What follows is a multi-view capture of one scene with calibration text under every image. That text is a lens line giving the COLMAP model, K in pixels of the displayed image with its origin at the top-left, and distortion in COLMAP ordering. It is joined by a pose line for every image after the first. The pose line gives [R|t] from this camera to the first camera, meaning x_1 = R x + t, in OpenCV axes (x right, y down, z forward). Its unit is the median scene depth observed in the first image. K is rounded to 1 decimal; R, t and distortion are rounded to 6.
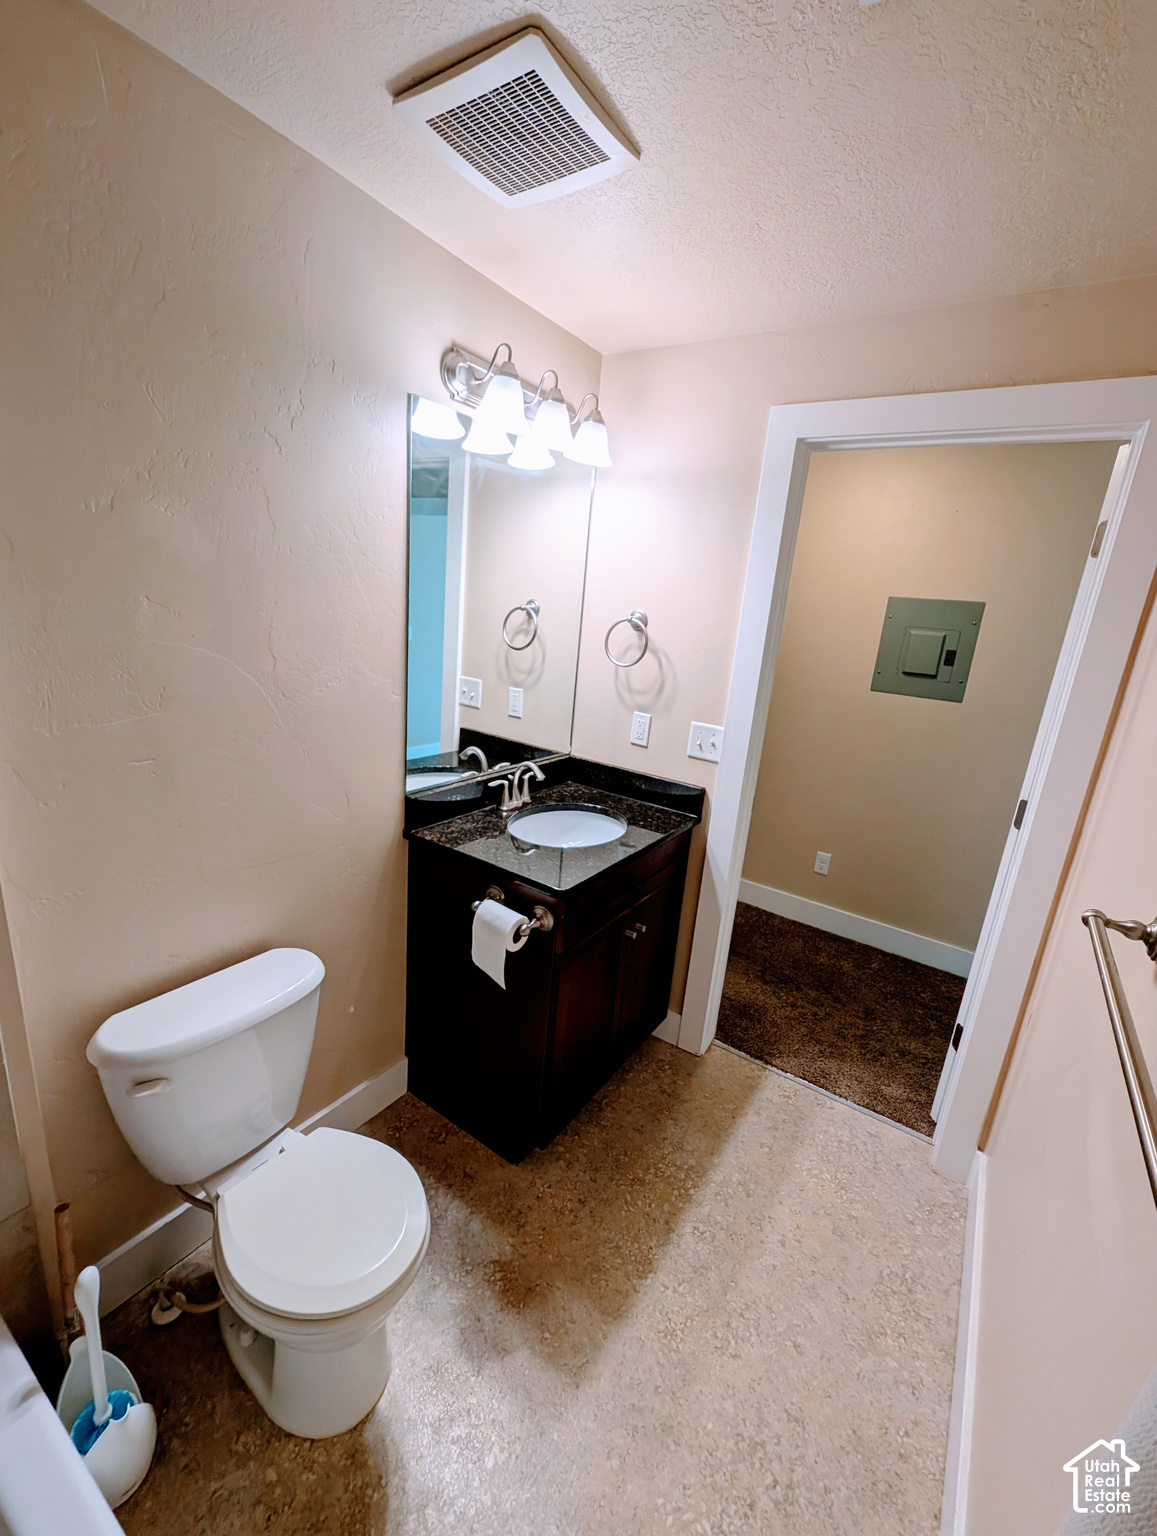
lens RADIAL K [[639.7, 0, 584.3], [0, 639.7, 762.5], [0, 0, 1]] dist [0.000850, -0.001005]
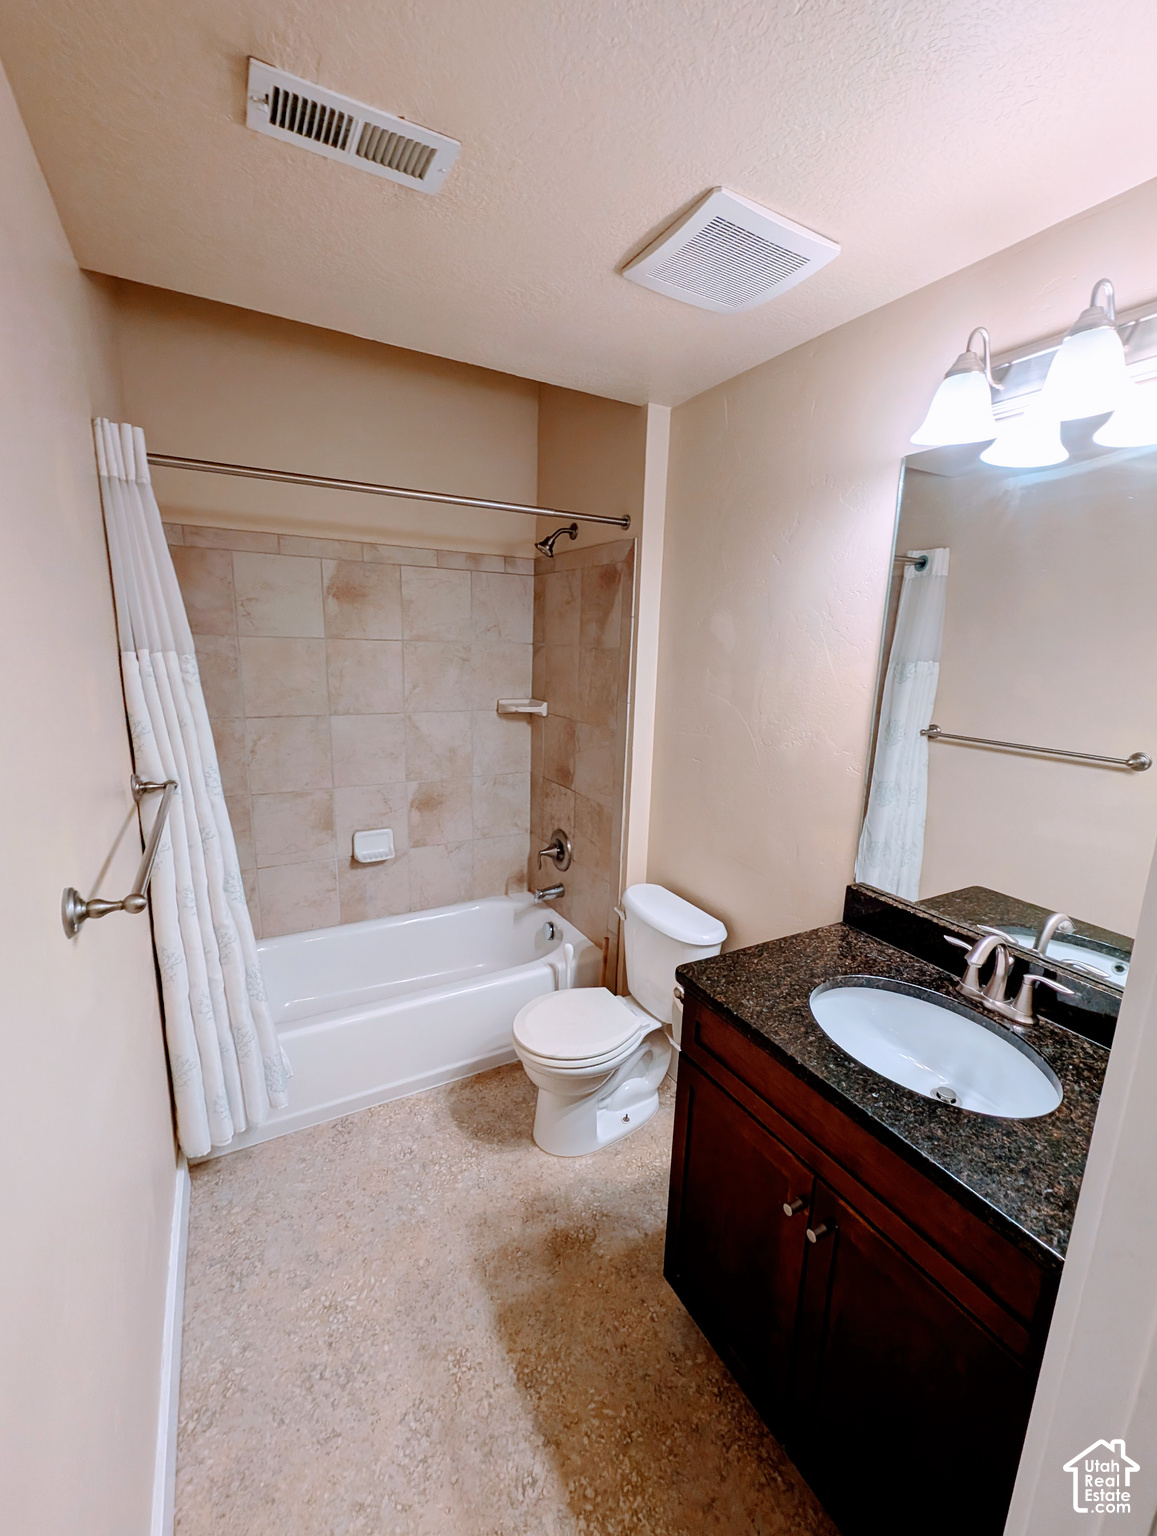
lens RADIAL K [[639.7, 0, 591.2], [0, 639.7, 797.1], [0, 0, 1]] dist [0.000850, -0.001005]
pose [[-0.449496, 0.115345, -0.885804, 0.781539], [-0.285308, 0.921151, 0.264726, -0.228731], [0.846494, 0.371720, -0.381145, 1.161865]]
